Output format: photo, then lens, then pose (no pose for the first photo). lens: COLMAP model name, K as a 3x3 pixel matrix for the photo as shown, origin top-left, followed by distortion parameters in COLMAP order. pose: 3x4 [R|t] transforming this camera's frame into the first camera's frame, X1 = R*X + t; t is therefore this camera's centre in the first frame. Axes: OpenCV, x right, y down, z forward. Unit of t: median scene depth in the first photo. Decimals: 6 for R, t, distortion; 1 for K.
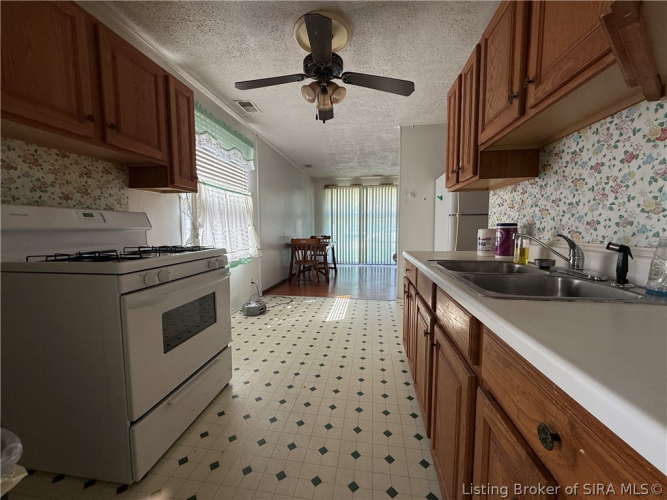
lens RADIAL K [[264.6, 0, 331.5], [0, 264.6, 249.2], [0, 0, 1]] dist [0.000070, 0.000201]
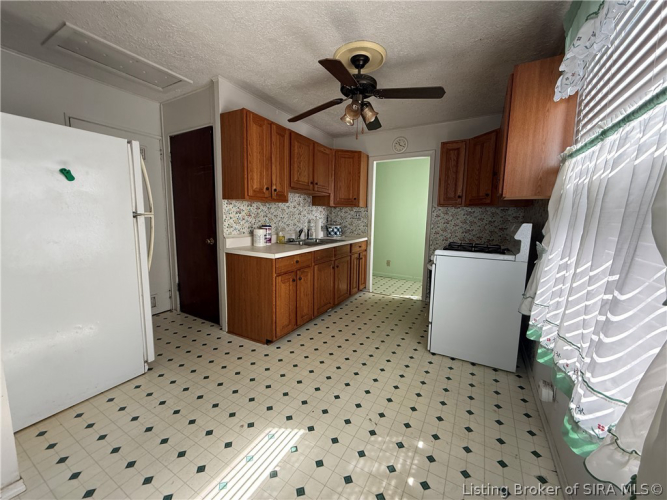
lens RADIAL K [[264.6, 0, 331.3], [0, 264.6, 249.3], [0, 0, 1]] dist [0.000070, 0.000201]
pose [[-0.933538, -0.059025, 0.353585, -0.391303], [0.013844, 0.979679, 0.200092, -0.282221], [-0.358210, 0.191689, -0.913751, 2.429535]]
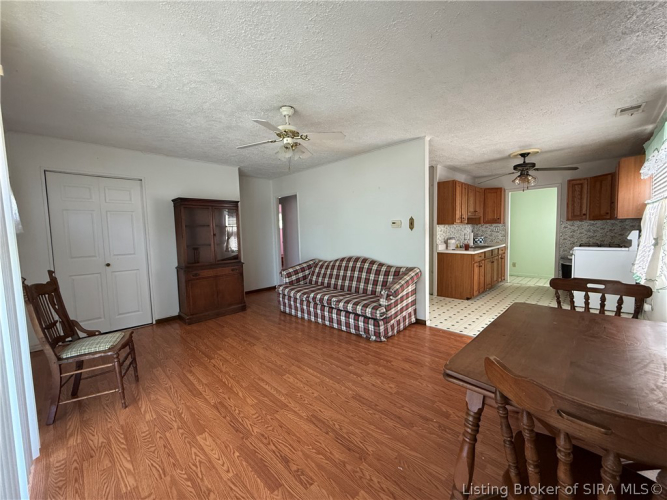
lens RADIAL K [[264.6, 0, 333.3], [0, 264.6, 250.9], [0, 0, 1]] dist [0.000070, 0.000201]
pose [[-0.805030, -0.019435, 0.592916, -0.057192], [0.077046, 0.987573, 0.136980, -0.480591], [-0.588210, 0.155955, -0.793528, 4.340604]]
